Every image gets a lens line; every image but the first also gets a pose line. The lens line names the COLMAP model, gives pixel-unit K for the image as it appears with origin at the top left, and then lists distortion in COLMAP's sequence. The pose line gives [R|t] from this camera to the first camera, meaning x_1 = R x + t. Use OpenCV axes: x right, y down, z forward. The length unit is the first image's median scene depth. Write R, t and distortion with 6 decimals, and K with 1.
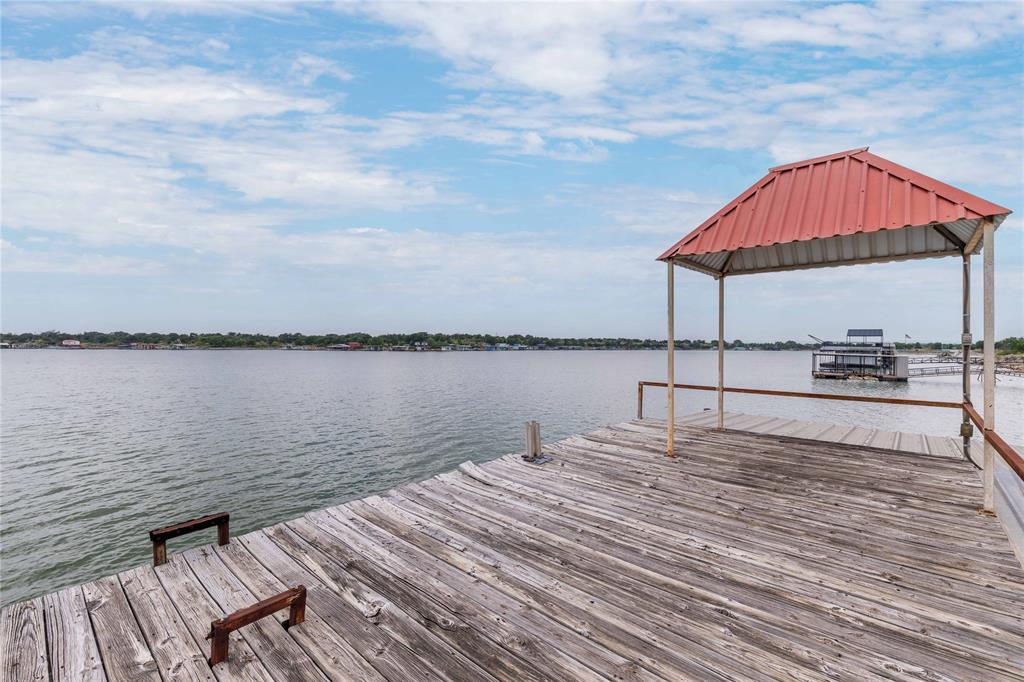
lens RADIAL K [[457.8, 0, 508.7], [0, 457.8, 339.2], [0, 0, 1]] dist [0.002295, -0.000107]
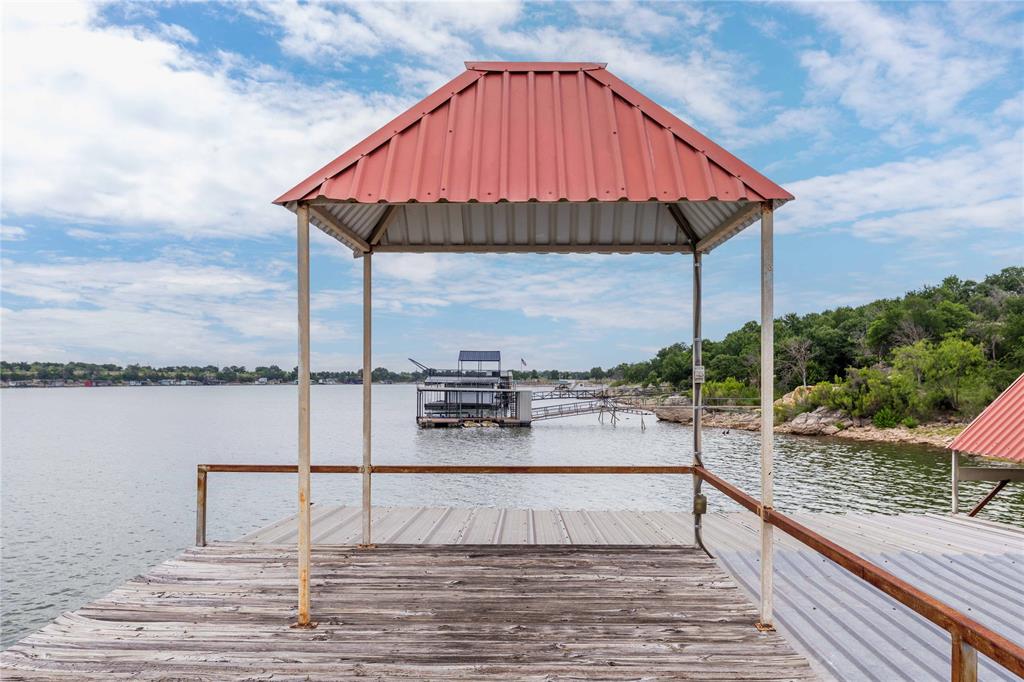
lens RADIAL K [[851.6, 0, 514.5], [0, 851.6, 373.0], [0, 0, 1]] dist [-0.002985, -0.005876]
pose [[0.741560, -0.004901, 0.670869, -0.070668], [-0.003458, 0.999932, 0.011128, -0.013614], [-0.670878, -0.010572, 0.741492, 0.208204]]
